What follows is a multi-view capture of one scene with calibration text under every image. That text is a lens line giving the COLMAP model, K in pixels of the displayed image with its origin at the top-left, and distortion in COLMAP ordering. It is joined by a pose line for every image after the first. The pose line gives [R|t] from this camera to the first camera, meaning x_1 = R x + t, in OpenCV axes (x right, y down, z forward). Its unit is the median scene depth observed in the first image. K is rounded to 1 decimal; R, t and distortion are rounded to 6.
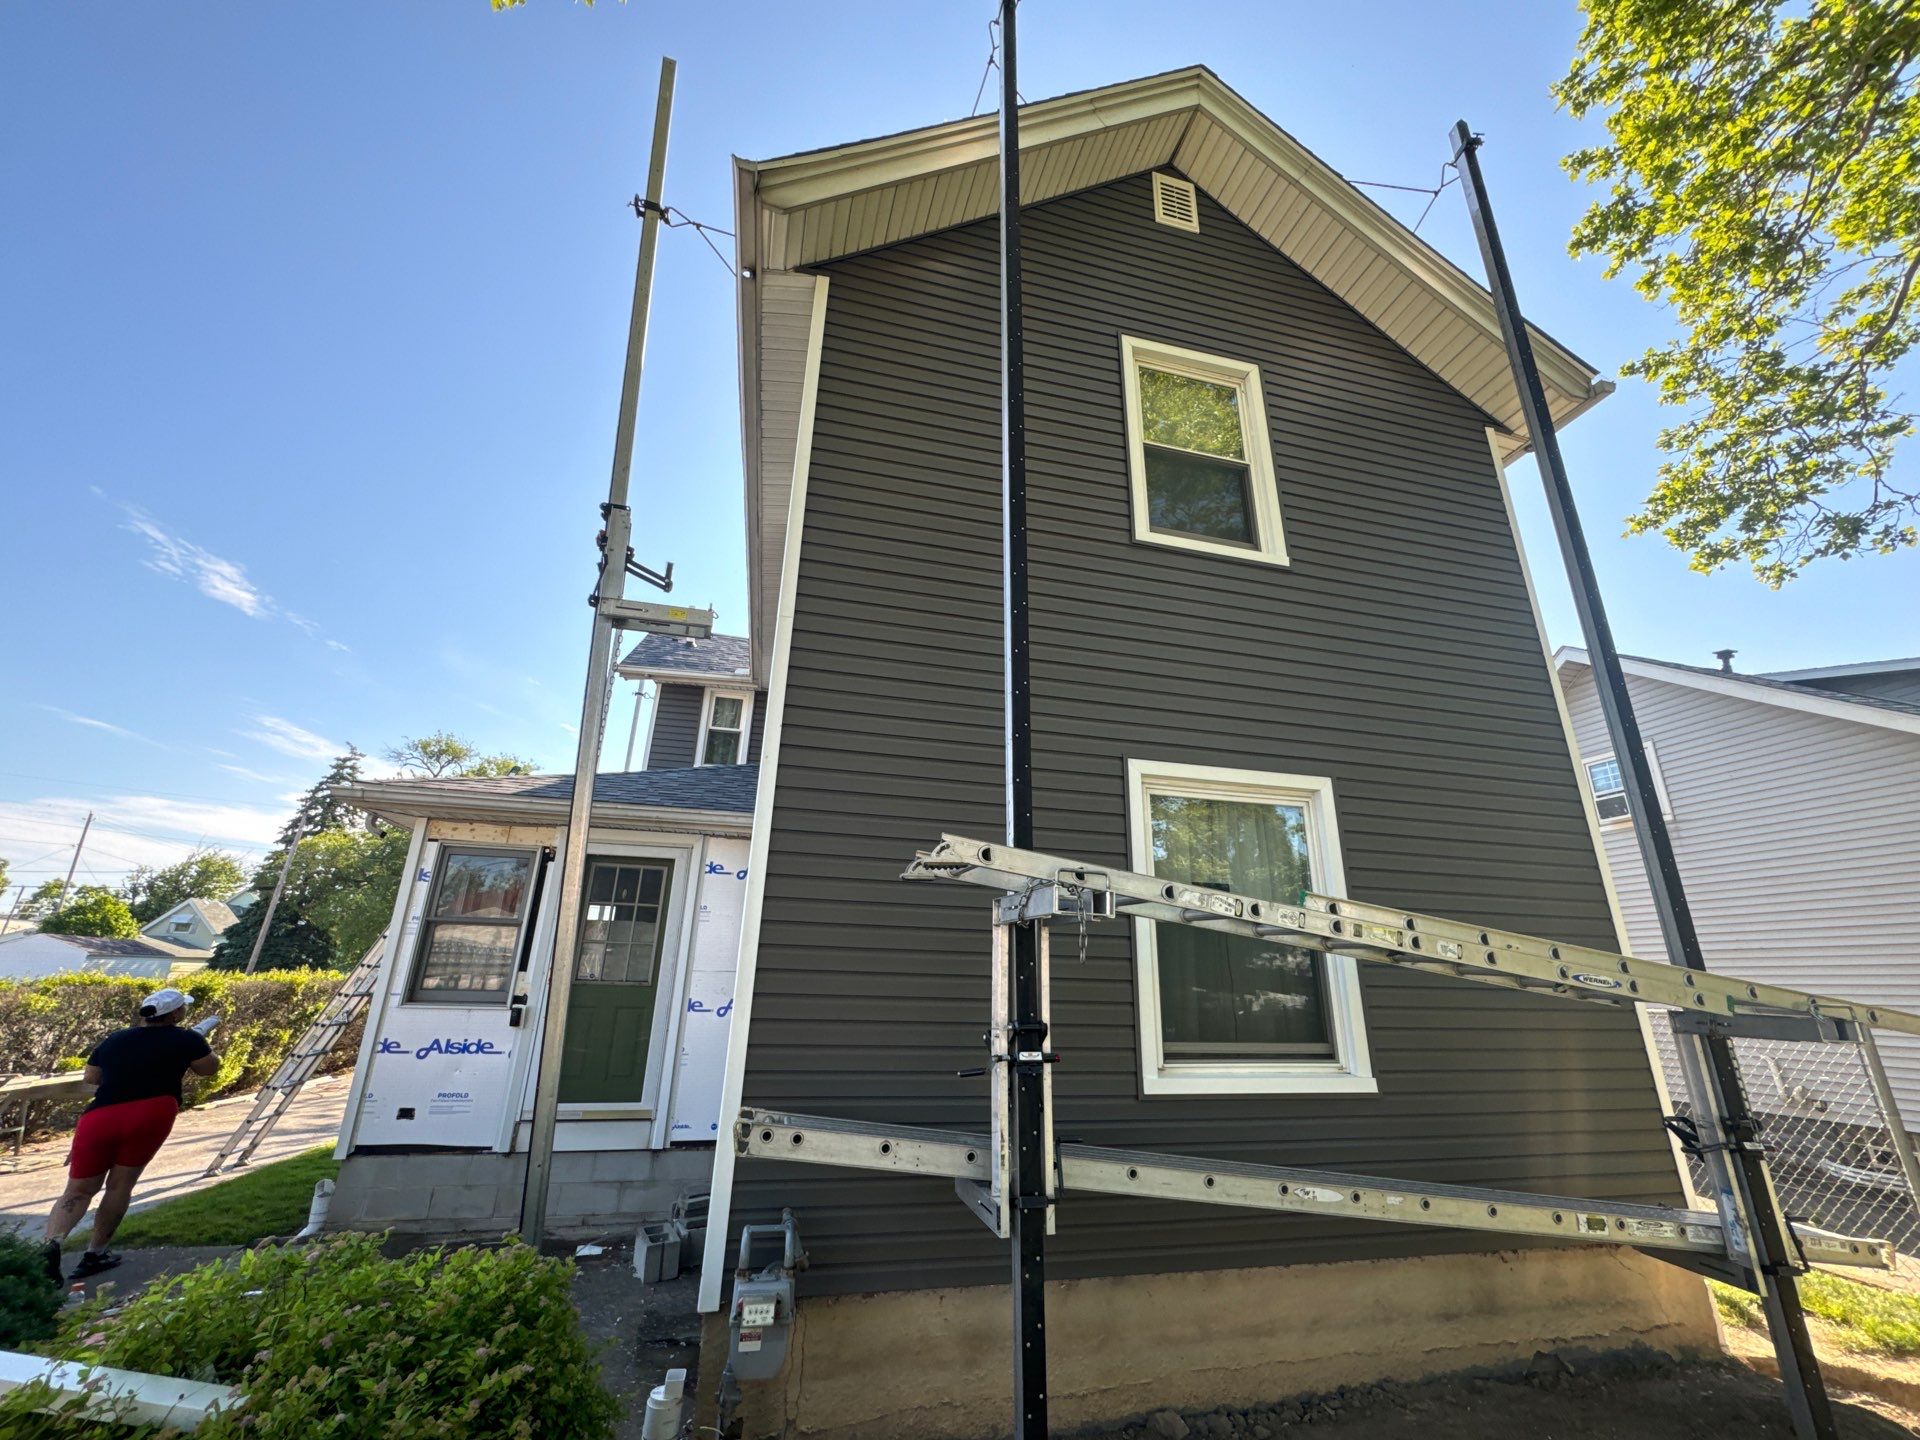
lens RADIAL K [[764.5, 0, 956.7], [0, 764.5, 718.6], [0, 0, 1]] dist [-0.004082, 0.000142]
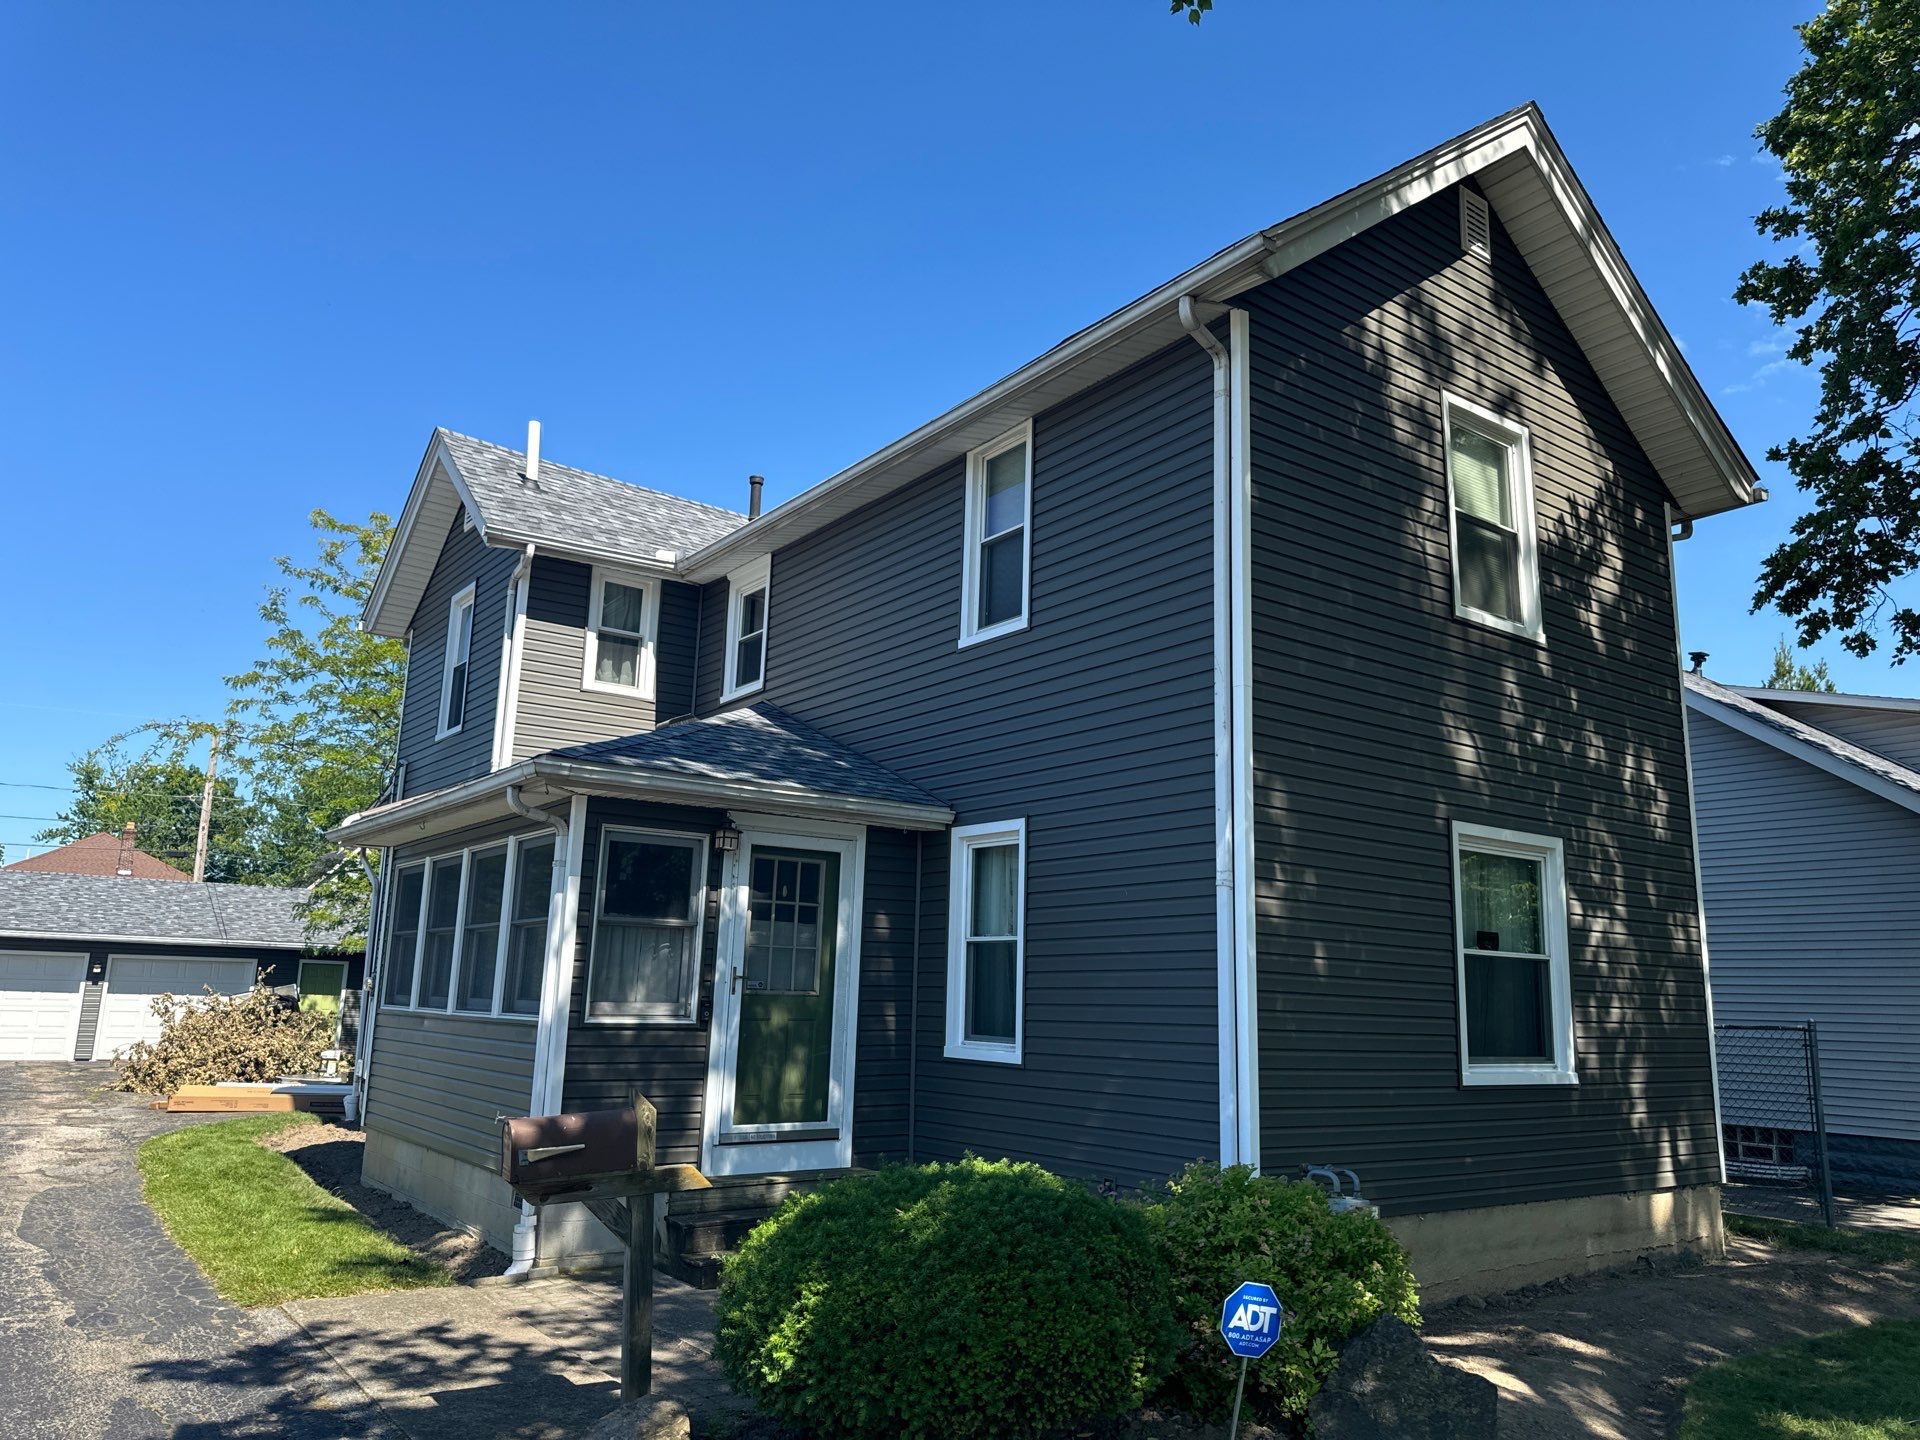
lens RADIAL K [[1401.2, 0, 976.1], [0, 1401.2, 712.6], [0, 0, 1]] dist [0.009053, -0.023054]
pose [[0.919645, 0.083998, 0.383663, -1.160328], [-0.138545, 0.983447, 0.116782, -0.234410], [-0.367502, -0.160552, 0.916060, -0.615465]]
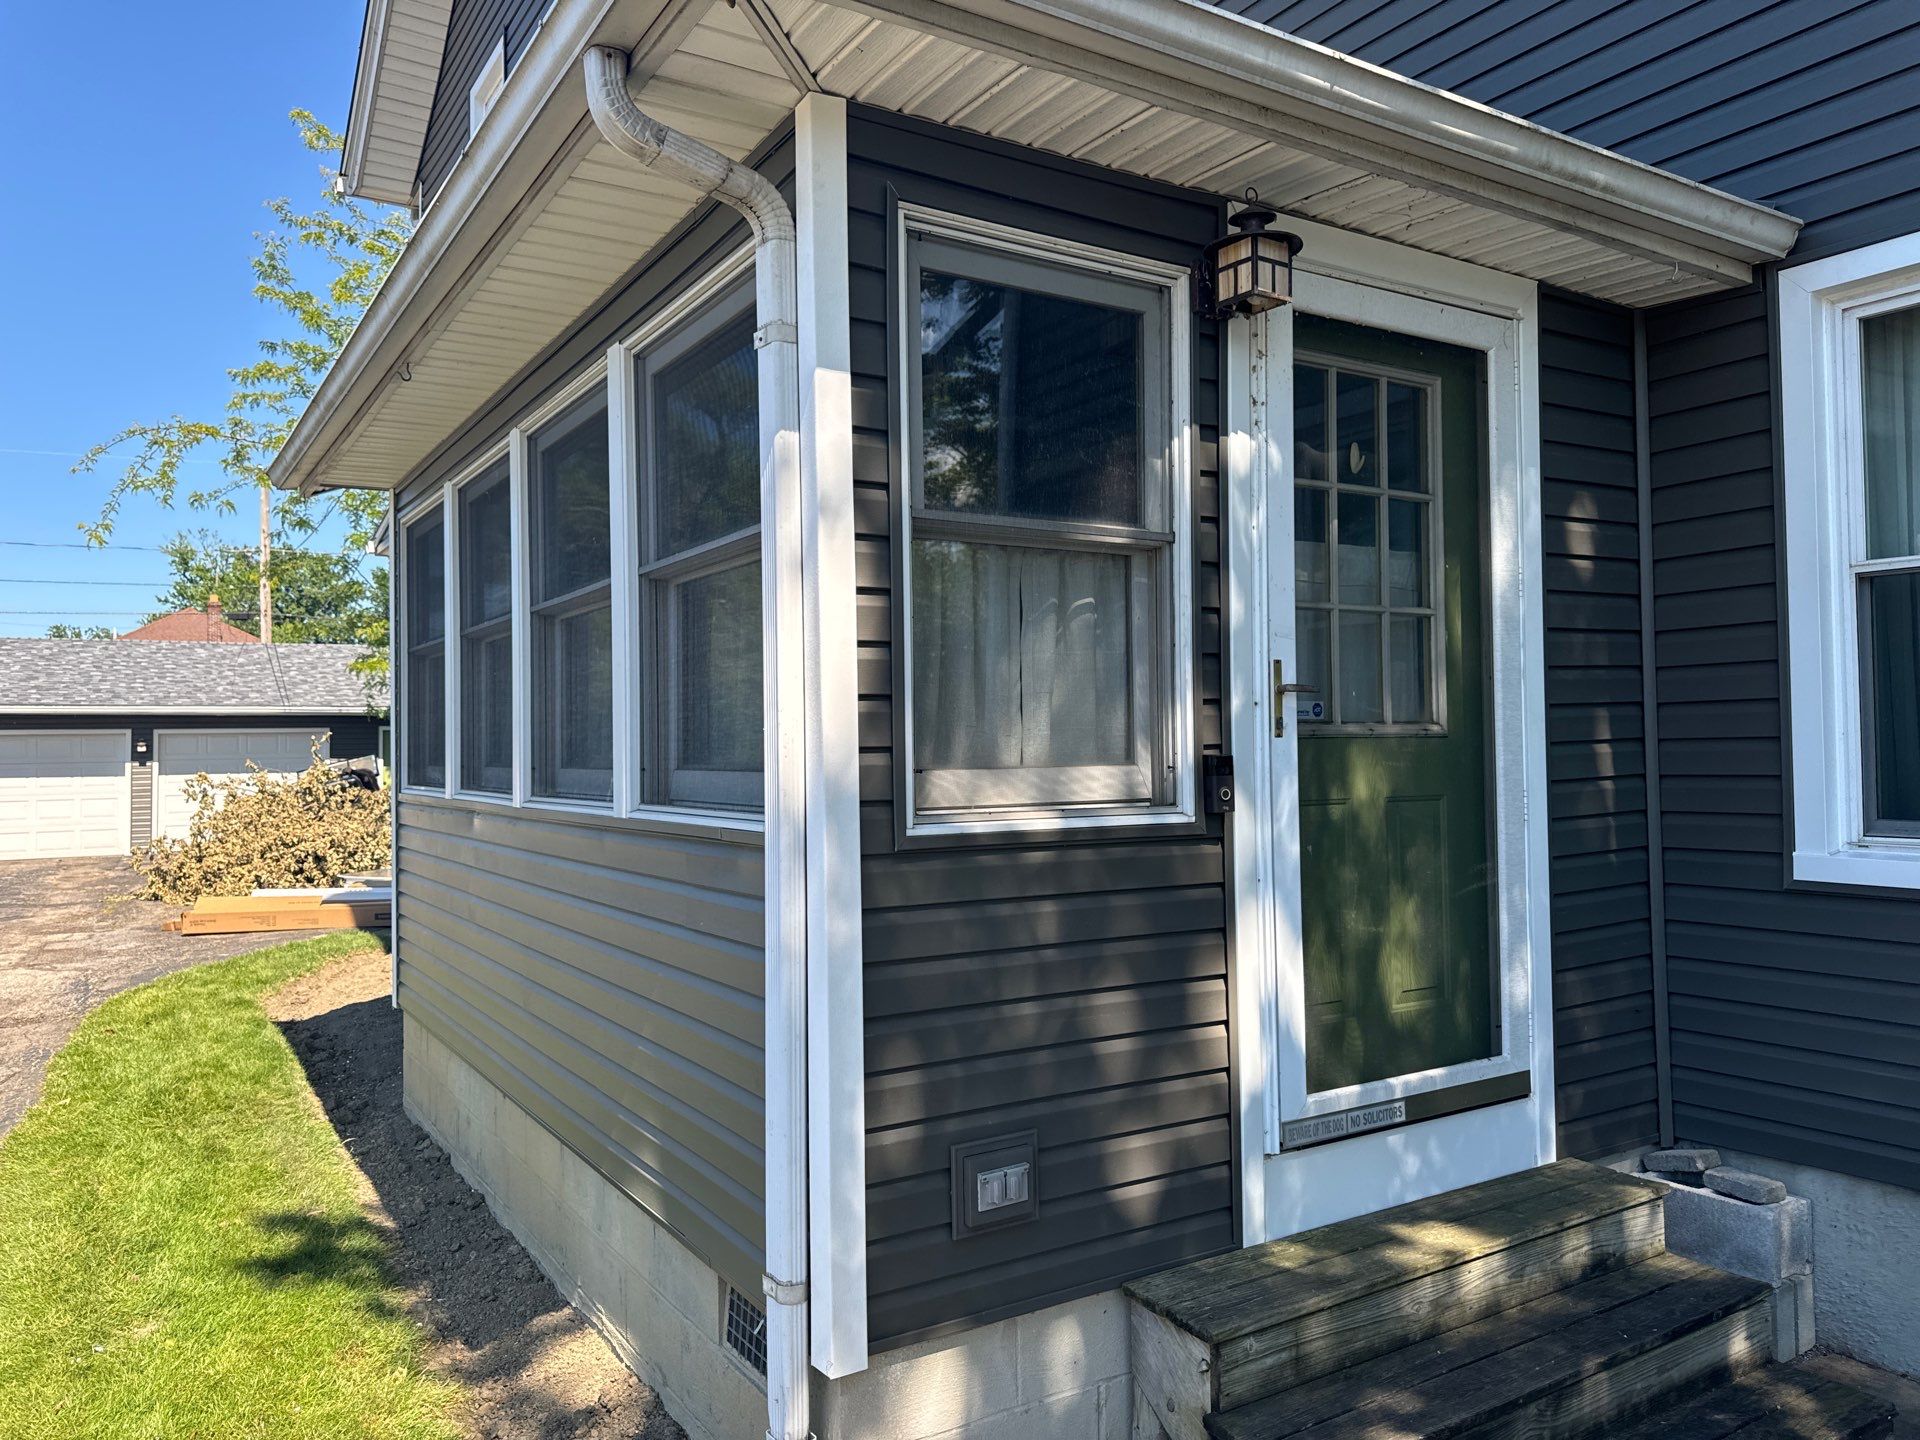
lens RADIAL K [[1401.2, 0, 961.1], [0, 1401.2, 725.9], [0, 0, 1]] dist [0.009053, -0.023054]
pose [[0.947115, -0.022226, 0.320122, -1.056767], [-0.080316, 0.949427, 0.303541, 0.221969], [-0.310679, -0.313199, 0.897432, 0.654979]]
